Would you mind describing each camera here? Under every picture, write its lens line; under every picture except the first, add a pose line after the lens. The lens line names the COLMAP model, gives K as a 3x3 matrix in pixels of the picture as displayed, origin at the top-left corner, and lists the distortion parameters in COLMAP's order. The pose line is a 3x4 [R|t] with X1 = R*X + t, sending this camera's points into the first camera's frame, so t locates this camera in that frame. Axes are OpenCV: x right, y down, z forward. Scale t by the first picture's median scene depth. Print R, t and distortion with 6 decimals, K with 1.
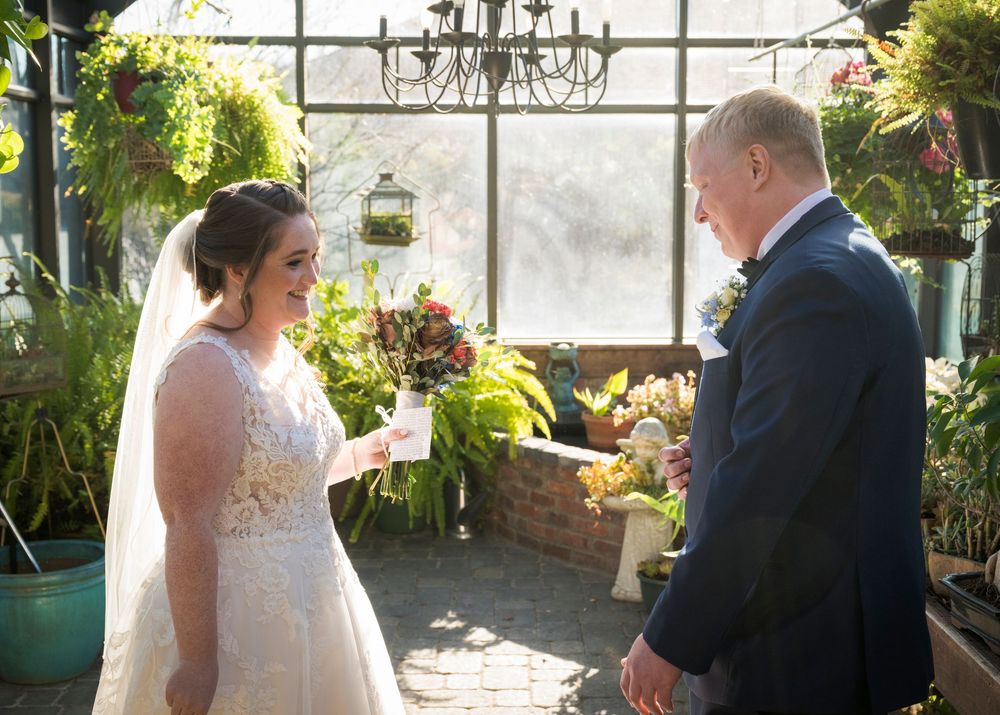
lens RADIAL K [[902.7, 0, 500.1], [0, 902.7, 357.3], [0, 0, 1]] dist [-0.010452, 0.023272]
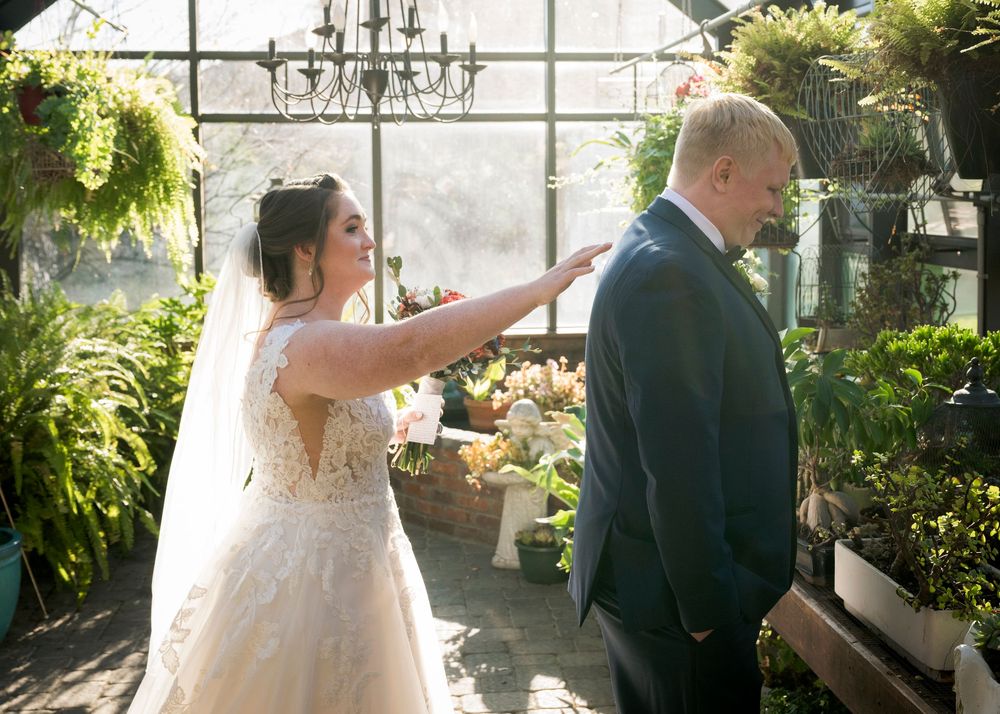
lens RADIAL K [[1133.3, 0, 499.5], [0, 1133.3, 356.6], [0, 0, 1]] dist [-0.005659, 0.000000]
pose [[0.997742, -0.018893, 0.064458, 0.048707], [0.021533, 0.998947, -0.040507, 0.069762], [-0.063625, 0.041803, 0.997098, -0.361191]]
